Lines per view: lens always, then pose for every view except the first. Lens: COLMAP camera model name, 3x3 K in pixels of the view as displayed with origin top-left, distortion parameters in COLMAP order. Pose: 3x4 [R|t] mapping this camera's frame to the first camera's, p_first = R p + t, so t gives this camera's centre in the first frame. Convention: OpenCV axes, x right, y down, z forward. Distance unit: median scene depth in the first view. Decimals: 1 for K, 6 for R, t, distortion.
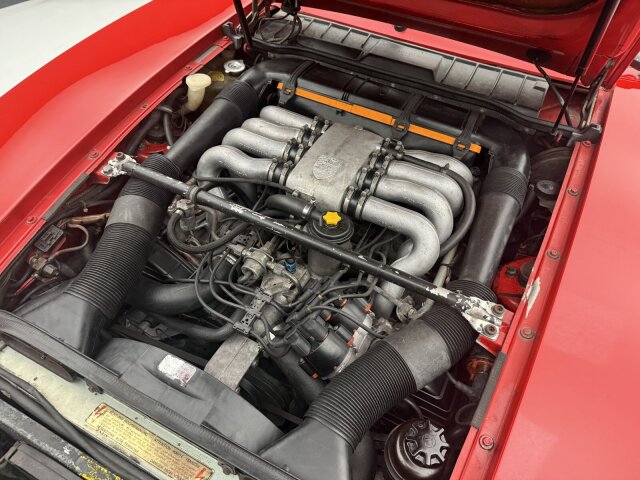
lens RADIAL K [[458.0, 0, 311.6], [0, 458.0, 239.4], [0, 0, 1]] dist [0.047615, -0.070419]
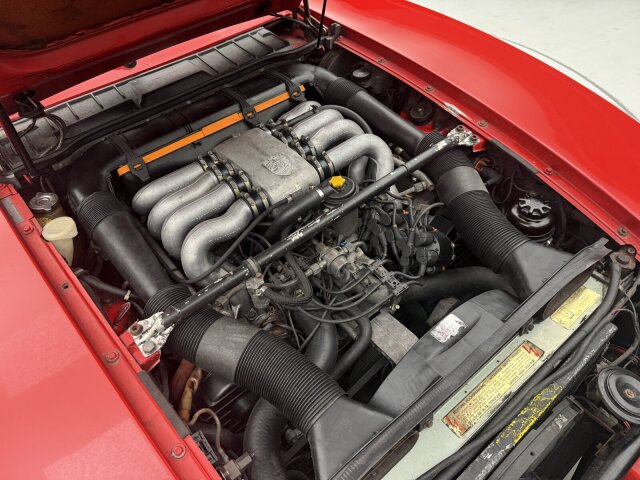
lens RADIAL K [[458.0, 0, 311.6], [0, 458.0, 239.4], [0, 0, 1]] dist [0.047615, -0.070419]
pose [[0.405323, -0.718079, 0.565752, -0.562447], [0.740118, 0.621022, 0.257986, -0.230959], [-0.536599, 0.314156, 0.783178, 0.167753]]
